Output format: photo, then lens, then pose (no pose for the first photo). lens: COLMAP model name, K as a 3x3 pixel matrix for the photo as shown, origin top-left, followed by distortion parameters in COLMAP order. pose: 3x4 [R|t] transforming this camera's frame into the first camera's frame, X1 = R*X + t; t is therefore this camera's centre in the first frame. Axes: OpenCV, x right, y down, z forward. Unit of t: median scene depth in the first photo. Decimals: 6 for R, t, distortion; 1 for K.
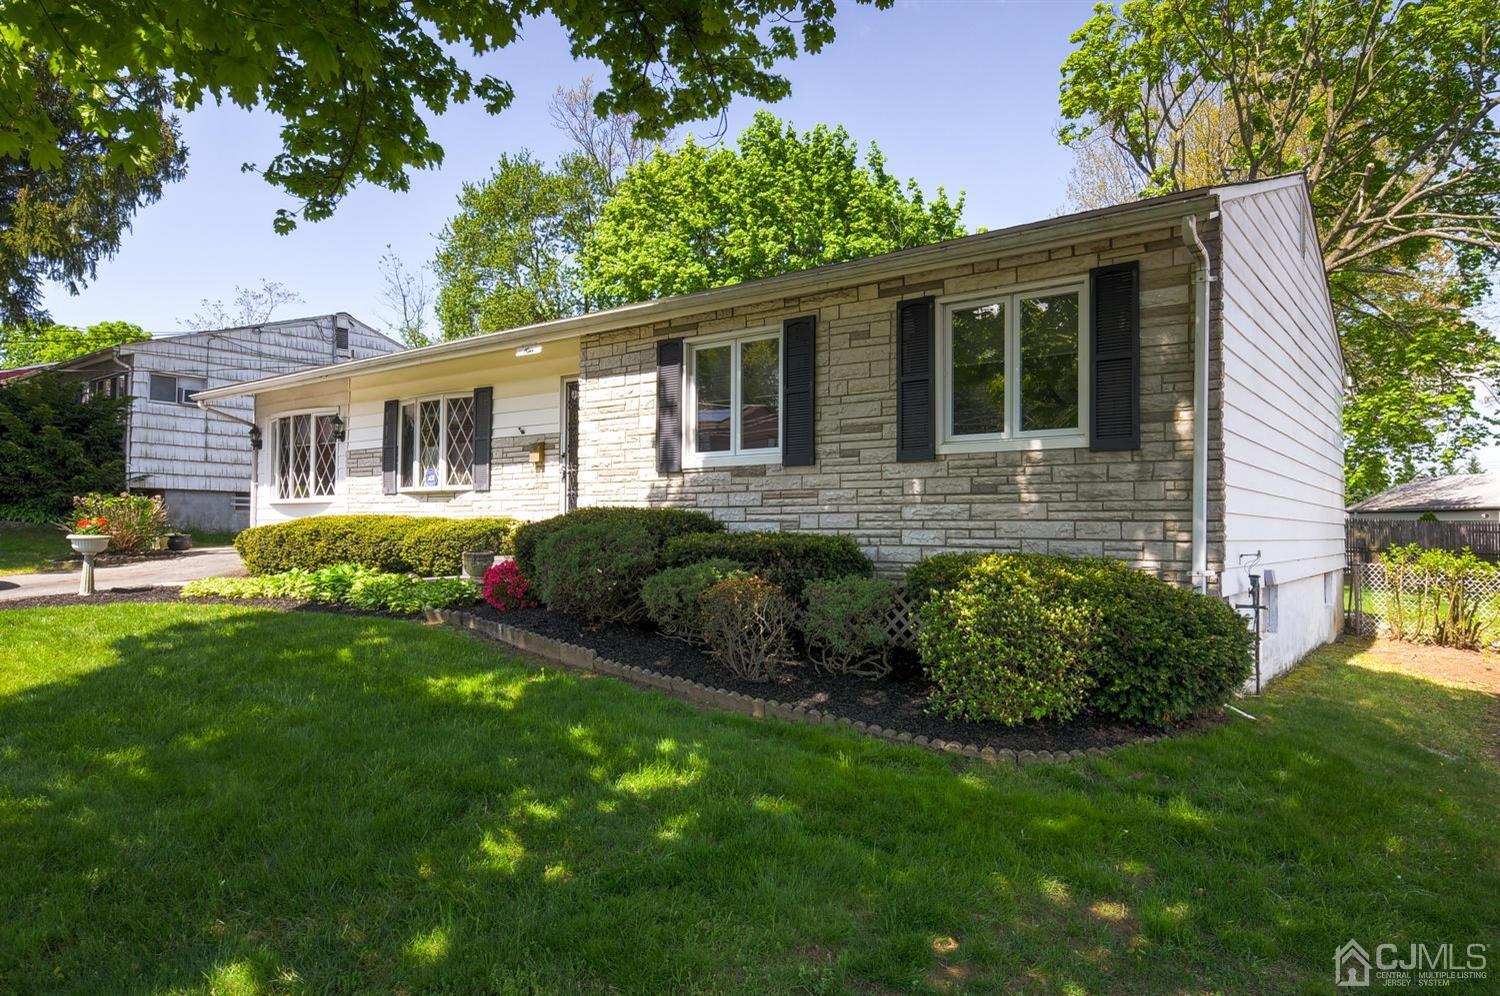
lens RADIAL K [[924.0, 0, 750.9], [0, 924.0, 503.2], [0, 0, 1]] dist [-0.021906, -0.000546]
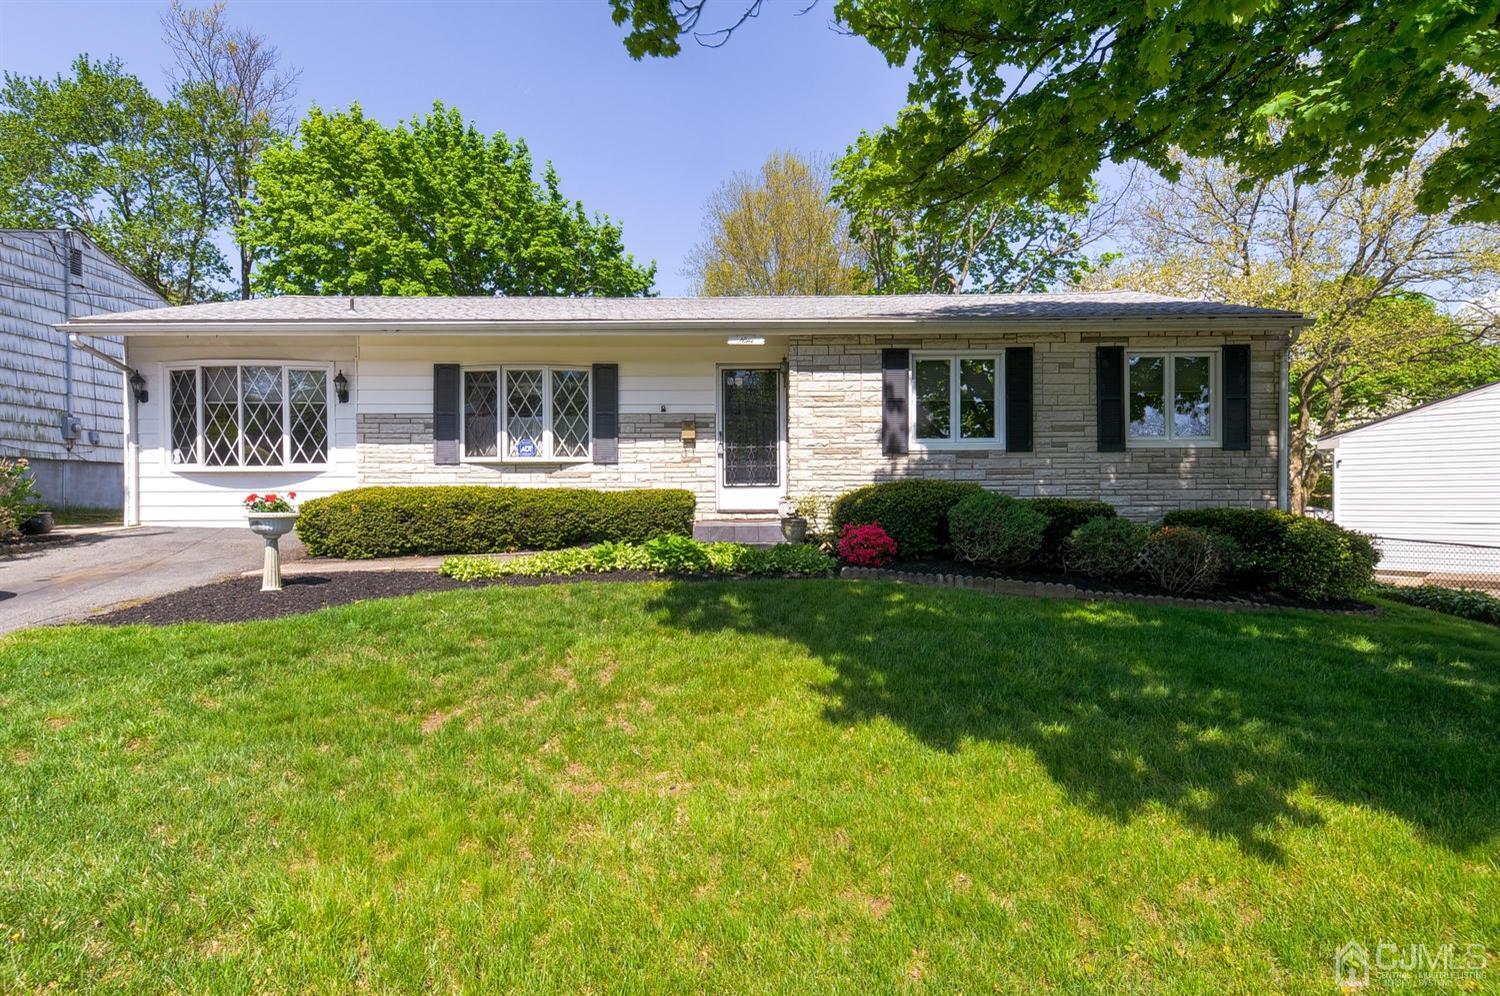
lens RADIAL K [[749.7, 0, 744.5], [0, 749.7, 500.5], [0, 0, 1]] dist [0.022708, -0.020033]
pose [[0.793721, -0.015320, 0.608089, -0.877406], [-0.007363, 0.999368, 0.034789, -0.002226], [-0.608238, -0.032090, 0.793106, 0.293477]]
